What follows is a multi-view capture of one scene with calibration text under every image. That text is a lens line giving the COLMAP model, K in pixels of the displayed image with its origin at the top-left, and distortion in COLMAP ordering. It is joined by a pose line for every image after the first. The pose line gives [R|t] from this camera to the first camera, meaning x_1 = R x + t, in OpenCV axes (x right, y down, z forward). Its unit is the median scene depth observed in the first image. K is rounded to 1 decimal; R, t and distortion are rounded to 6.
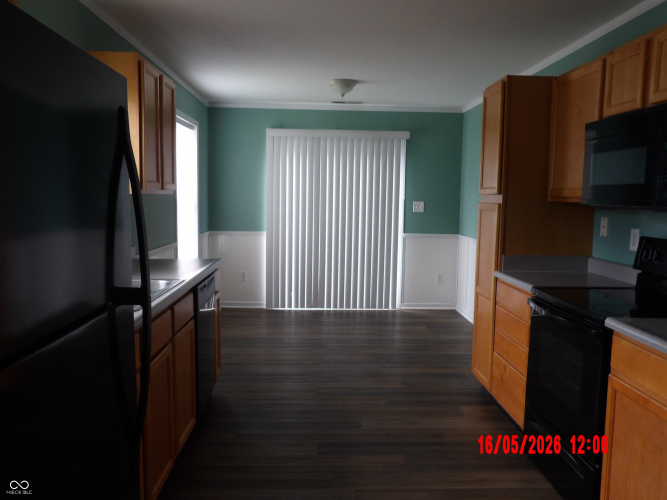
lens RADIAL K [[570.9, 0, 333.5], [0, 570.9, 250.0], [0, 0, 1]] dist [0.048954, 0.001606]
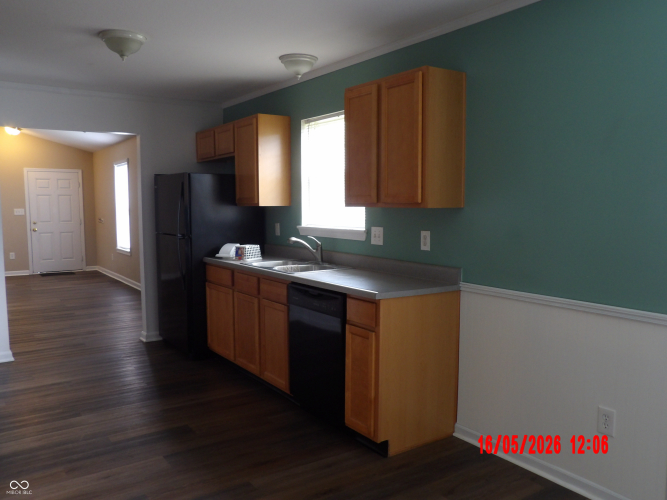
lens RADIAL K [[570.9, 0, 333.5], [0, 570.9, 250.0], [0, 0, 1]] dist [0.048954, 0.001606]
pose [[-0.851606, 0.035337, -0.522990, 0.175665], [-0.058134, 0.985203, 0.161229, -0.118516], [0.520949, 0.167707, -0.836951, 1.127930]]
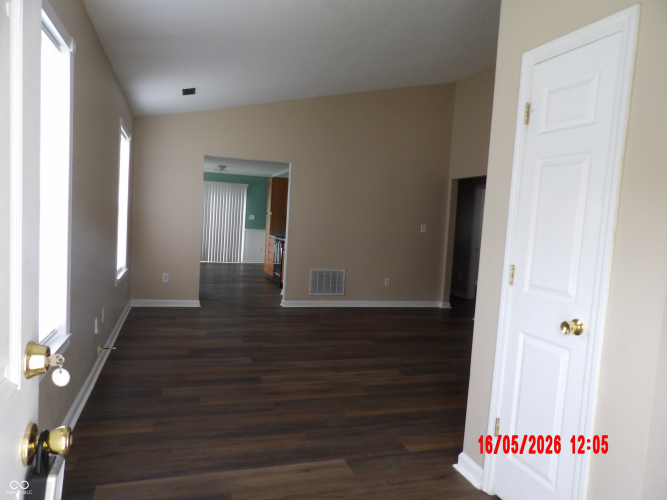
lens RADIAL K [[494.8, 0, 333.5], [0, 494.8, 250.0], [0, 0, 1]] dist [0.002046, 0.000396]
pose [[0.962144, 0.023982, 0.271483, -0.075135], [-0.016211, 0.999393, -0.030834, 0.118156], [-0.272058, 0.025265, 0.961949, -1.052256]]
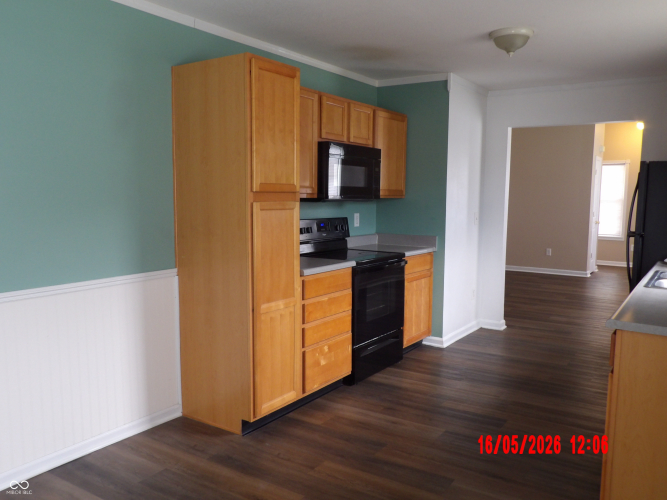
lens RADIAL K [[570.9, 0, 333.5], [0, 570.9, 250.0], [0, 0, 1]] dist [0.048954, 0.001606]
pose [[-0.812706, -0.076572, 0.577621, -0.214196], [0.042345, 0.980944, 0.189618, -0.127030], [-0.581133, 0.178563, -0.793977, 1.120029]]
